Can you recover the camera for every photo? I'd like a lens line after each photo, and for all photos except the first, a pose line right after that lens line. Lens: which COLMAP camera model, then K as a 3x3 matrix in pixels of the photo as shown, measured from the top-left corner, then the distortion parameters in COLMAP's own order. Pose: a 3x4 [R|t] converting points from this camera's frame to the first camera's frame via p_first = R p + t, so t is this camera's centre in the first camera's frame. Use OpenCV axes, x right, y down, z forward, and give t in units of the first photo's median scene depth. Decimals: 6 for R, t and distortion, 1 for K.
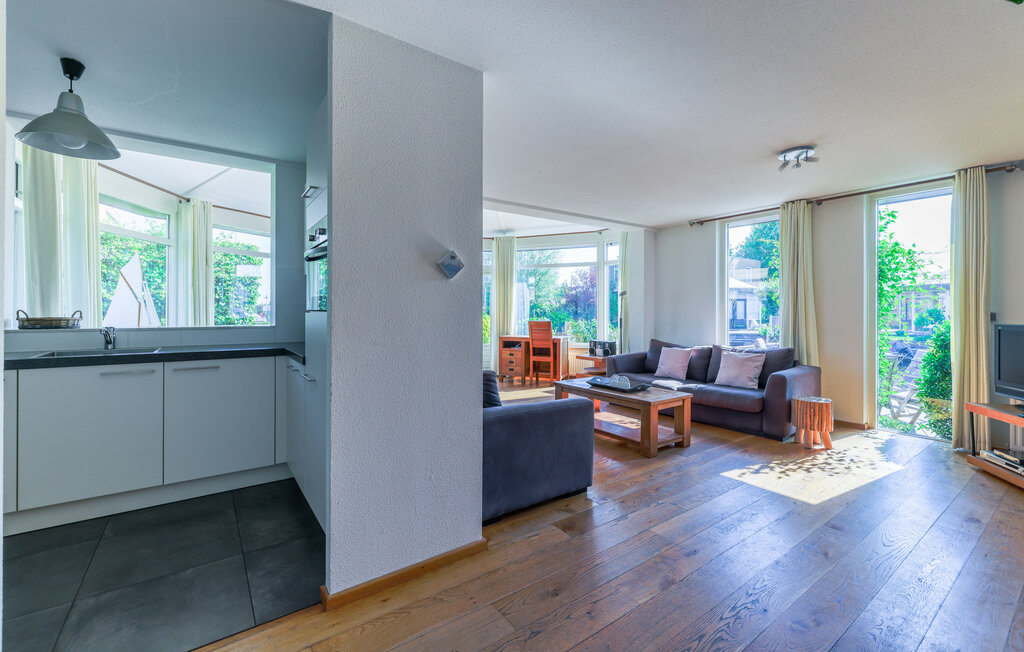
lens RADIAL K [[434.6, 0, 493.2], [0, 434.6, 310.8], [0, 0, 1]] dist [0.003293, 0.000689]
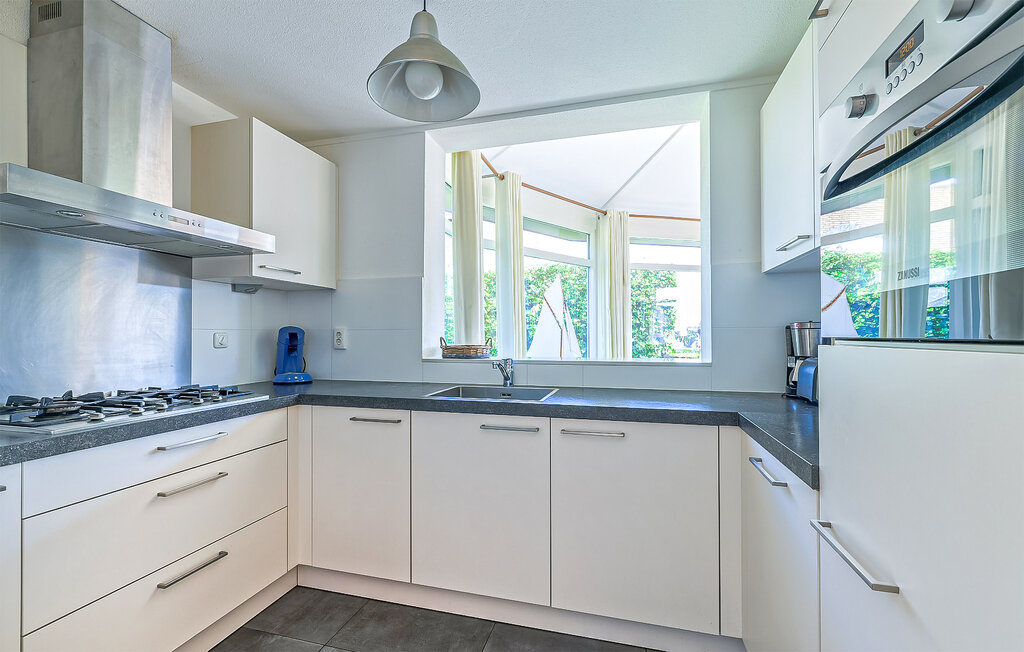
lens RADIAL K [[434.6, 0, 515.3], [0, 434.6, 332.1], [0, 0, 1]] dist [0.003293, 0.000689]
pose [[0.660146, -0.010447, -0.751064, -0.154146], [0.003696, 0.999936, -0.010659, -0.001333], [0.751128, 0.004261, 0.660143, 0.271403]]
